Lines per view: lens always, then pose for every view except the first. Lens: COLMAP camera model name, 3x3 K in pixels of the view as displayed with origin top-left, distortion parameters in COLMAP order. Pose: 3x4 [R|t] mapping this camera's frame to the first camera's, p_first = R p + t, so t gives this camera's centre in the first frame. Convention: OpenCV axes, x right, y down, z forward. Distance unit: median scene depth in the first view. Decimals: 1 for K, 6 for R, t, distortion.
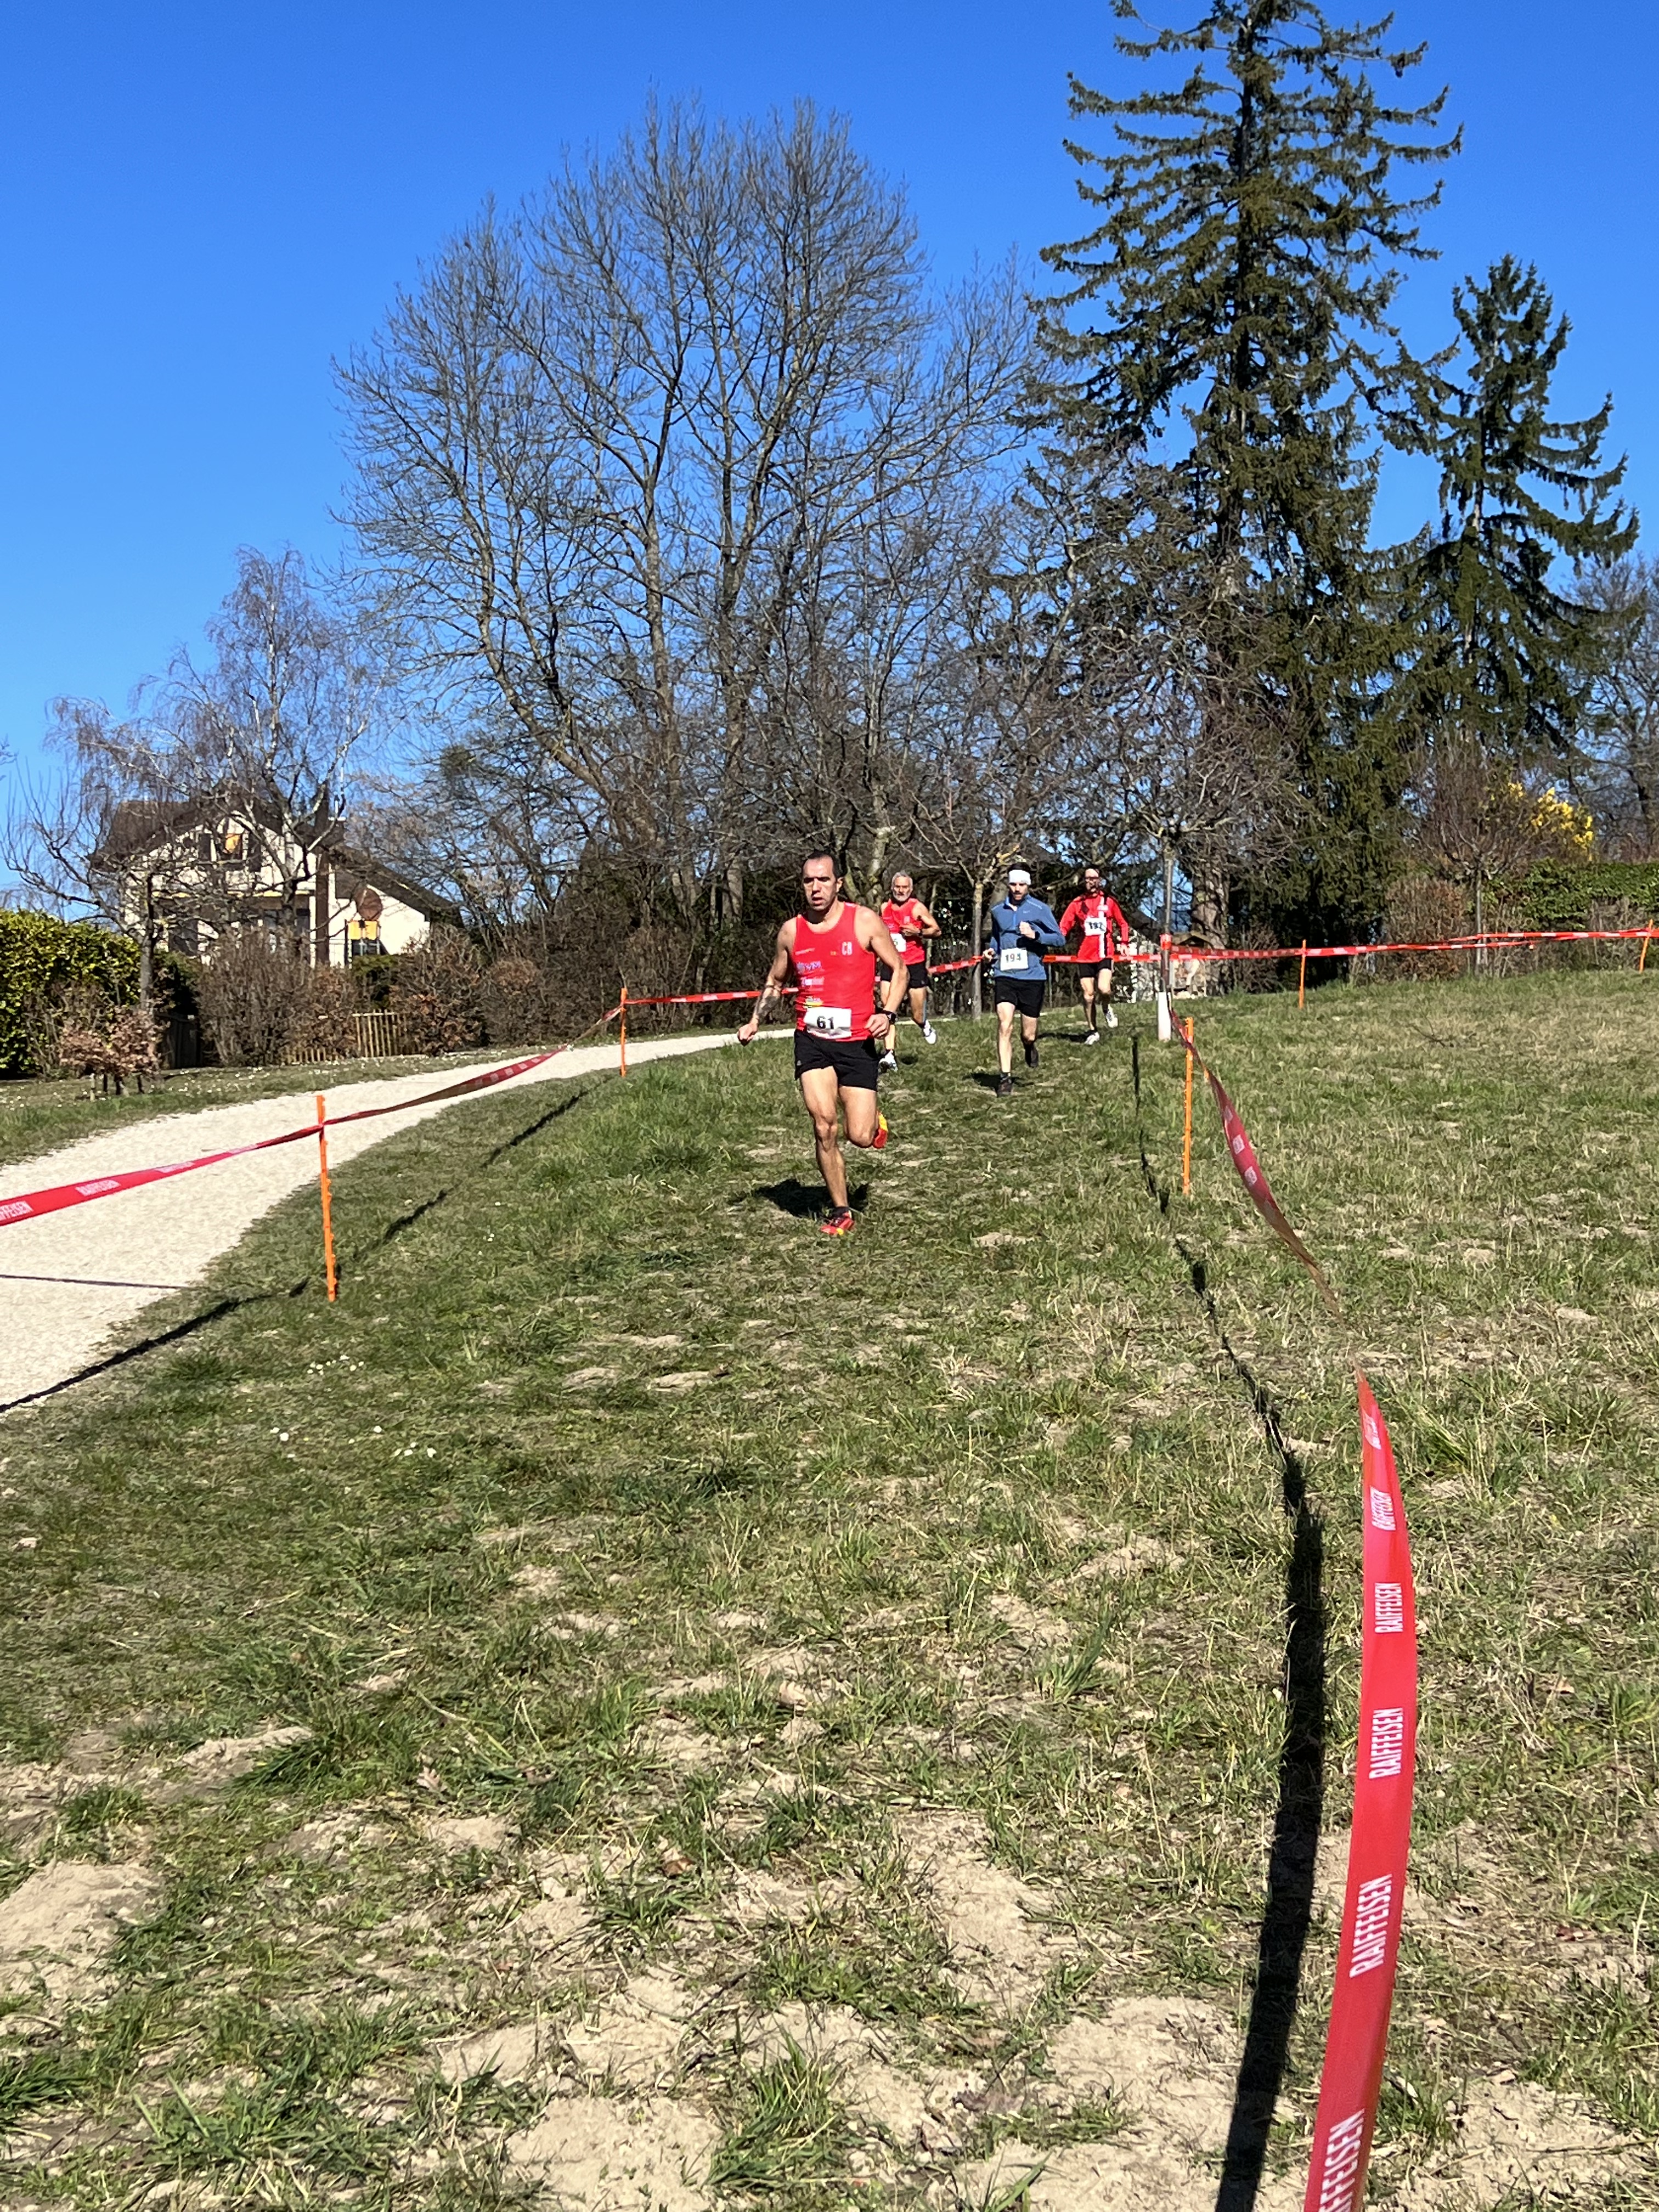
lens RADIAL K [[2939.7, 0, 807.3], [0, 2939.7, 1125.7], [0, 0, 1]] dist [0.220069, -0.674573]
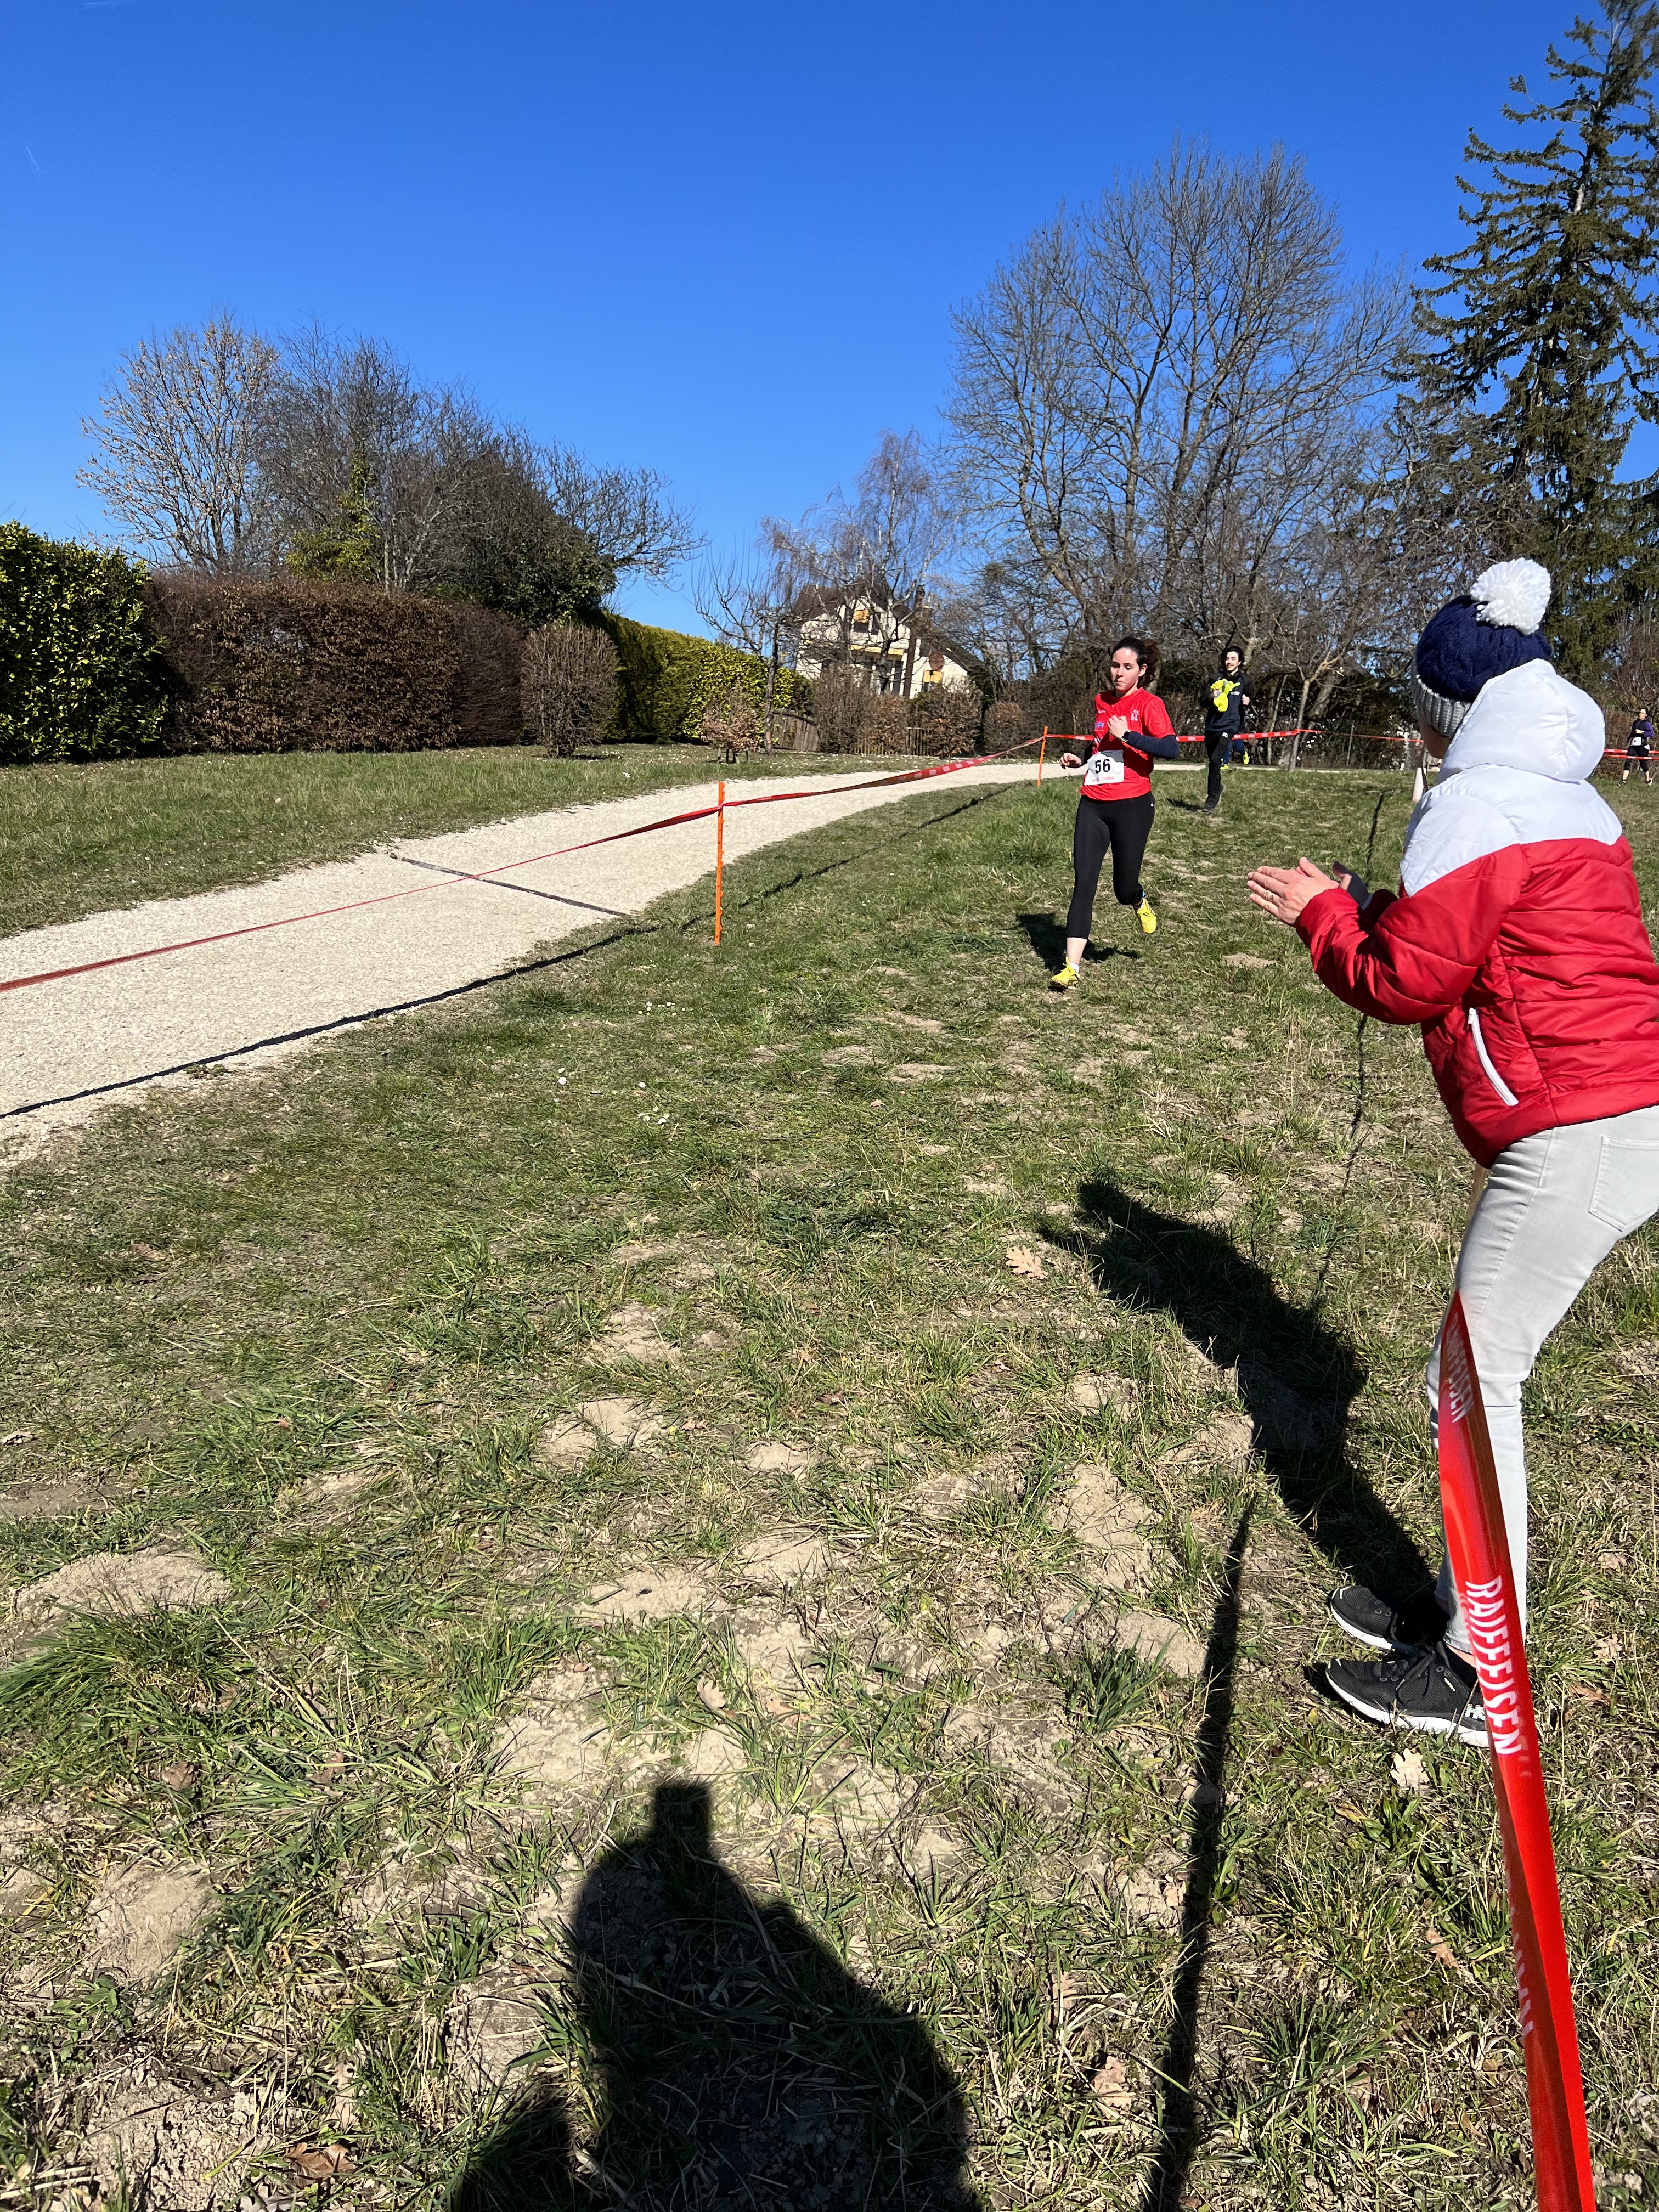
lens RADIAL K [[1652.7, 0, 845.6], [0, 1652.7, 1114.2], [0, 0, 1]] dist [0.047853, -0.043976]
pose [[0.972764, 0.150756, -0.176073, 0.061330], [-0.115648, 0.973963, 0.194991, -0.027761], [0.200885, -0.169318, 0.964871, 0.484995]]
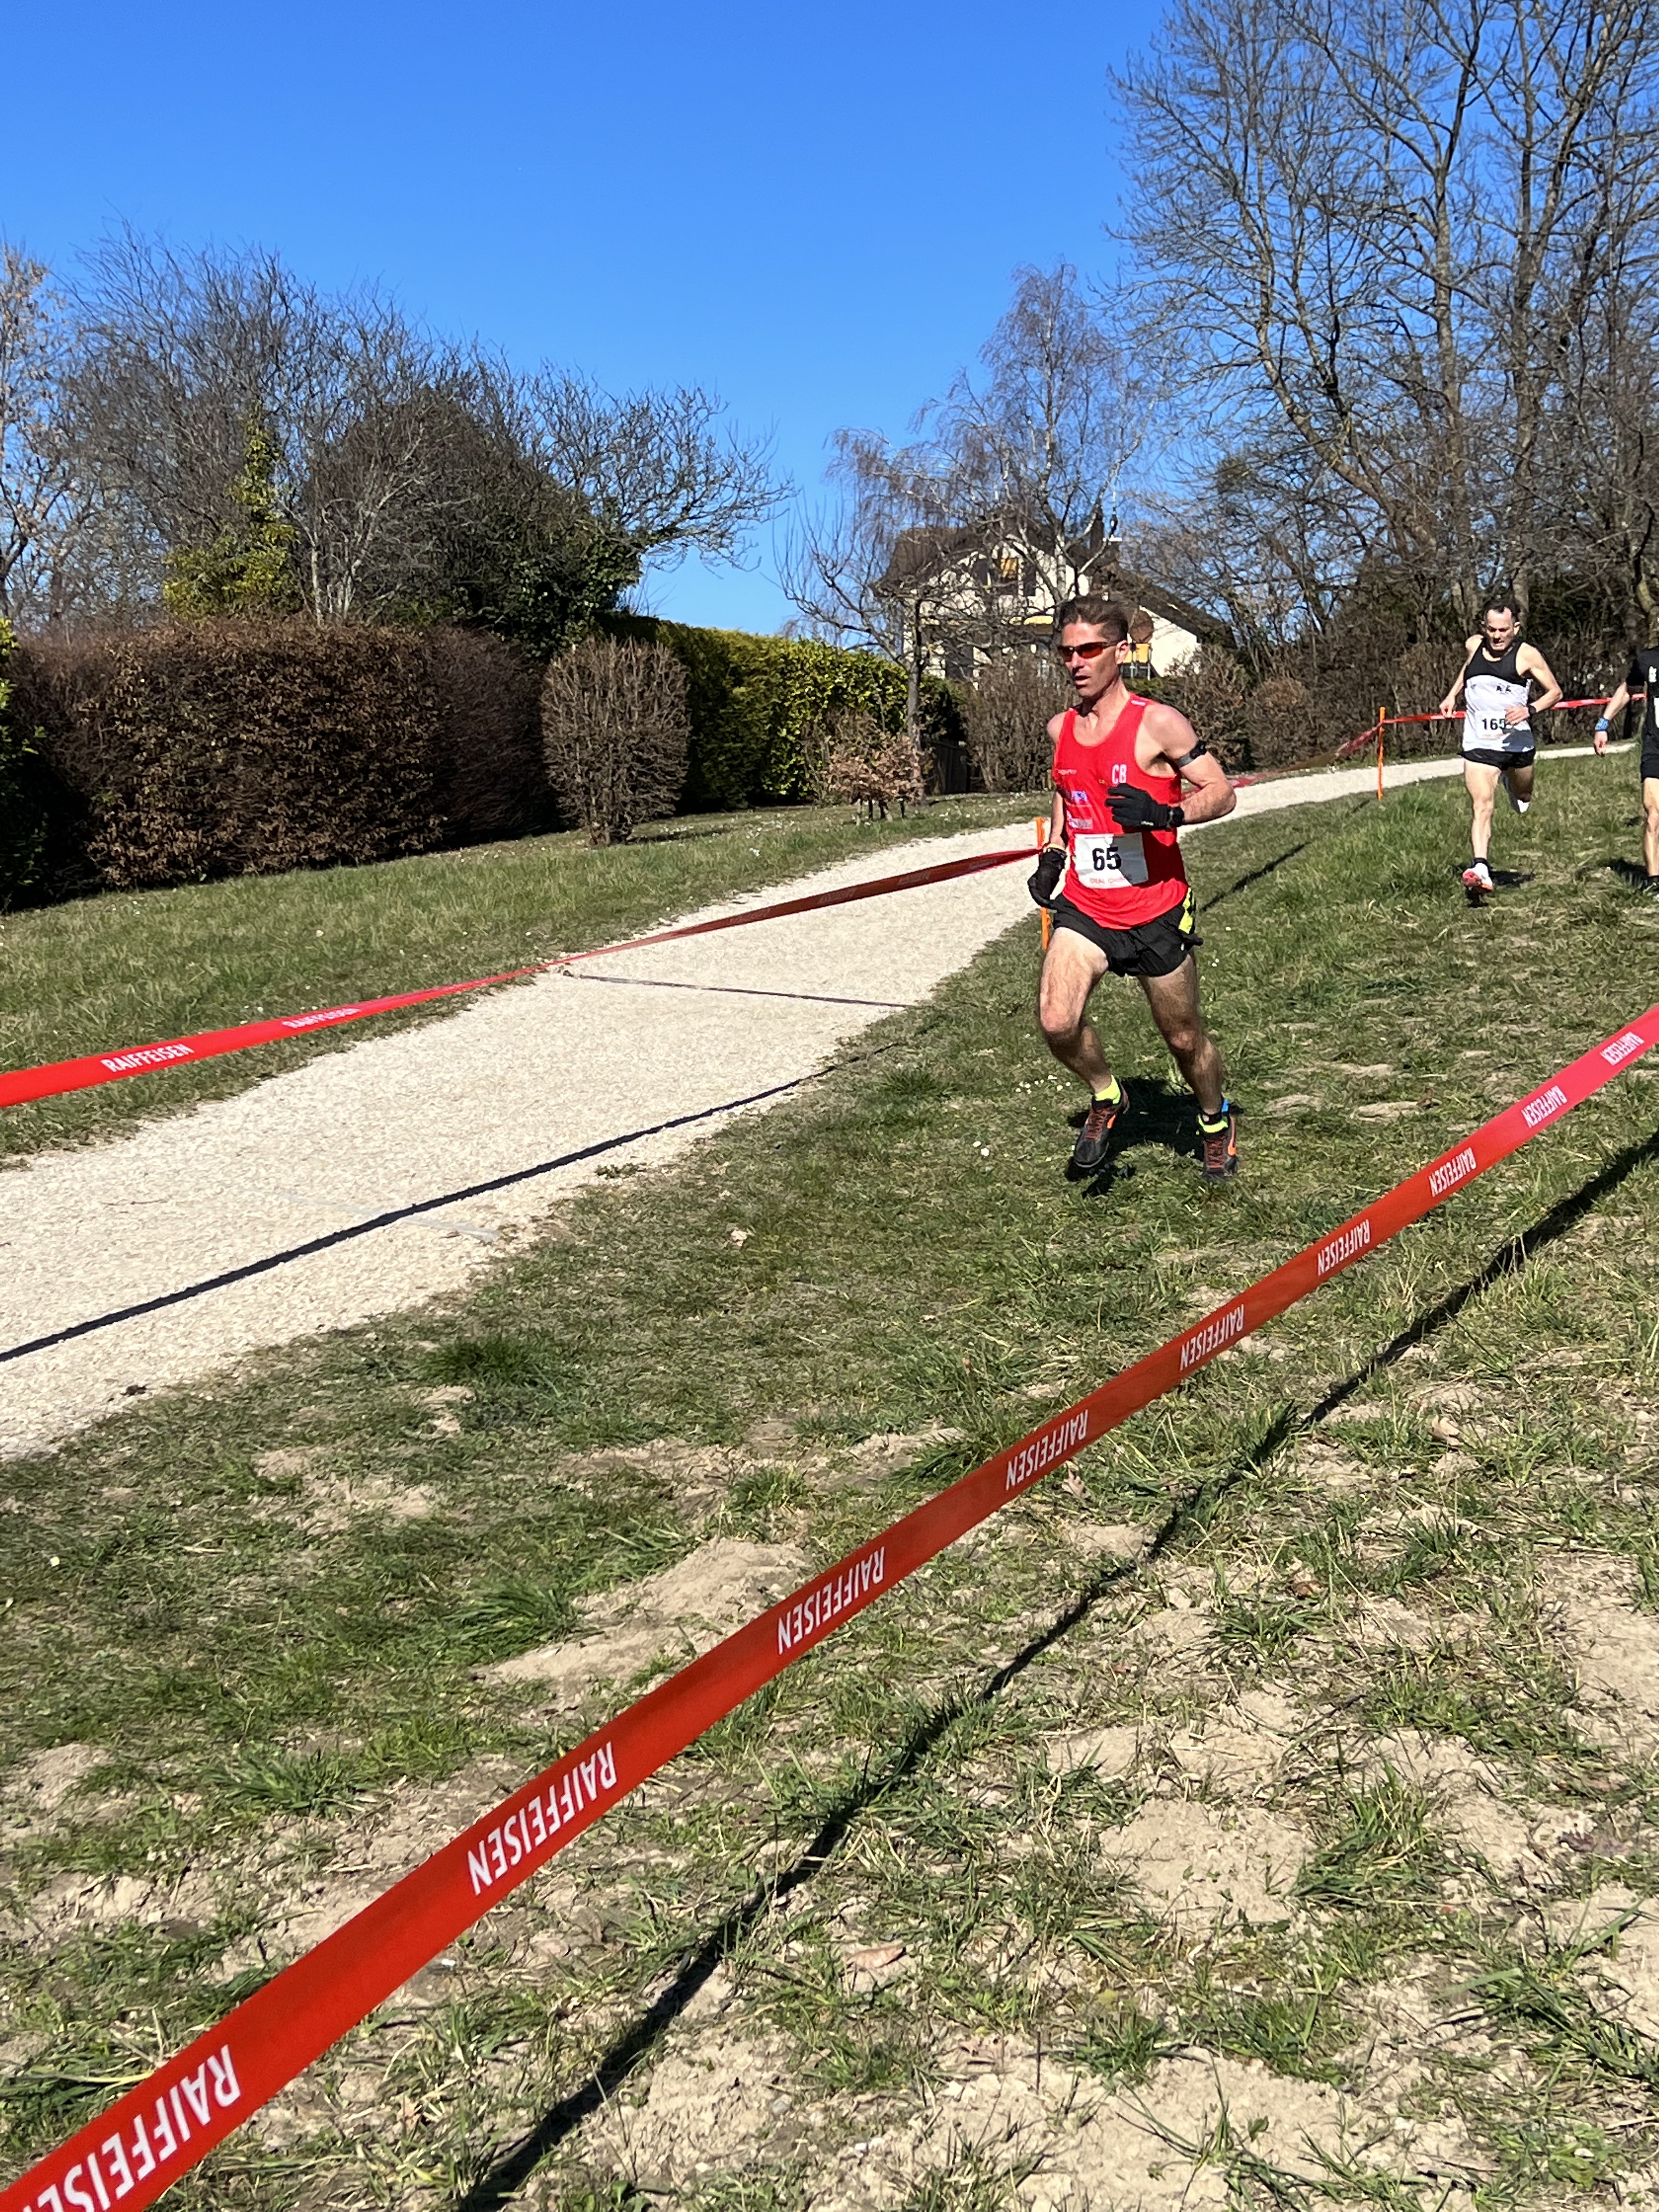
lens RADIAL K [[2936.7, 0, 813.6], [0, 2936.7, 1102.2], [0, 0, 1]] dist [0.224692, -0.699066]
pose [[0.966786, 0.026765, -0.254182, 0.030409], [-0.005161, 0.996343, 0.085282, 0.001503], [0.255535, -0.081138, 0.963389, 0.006457]]
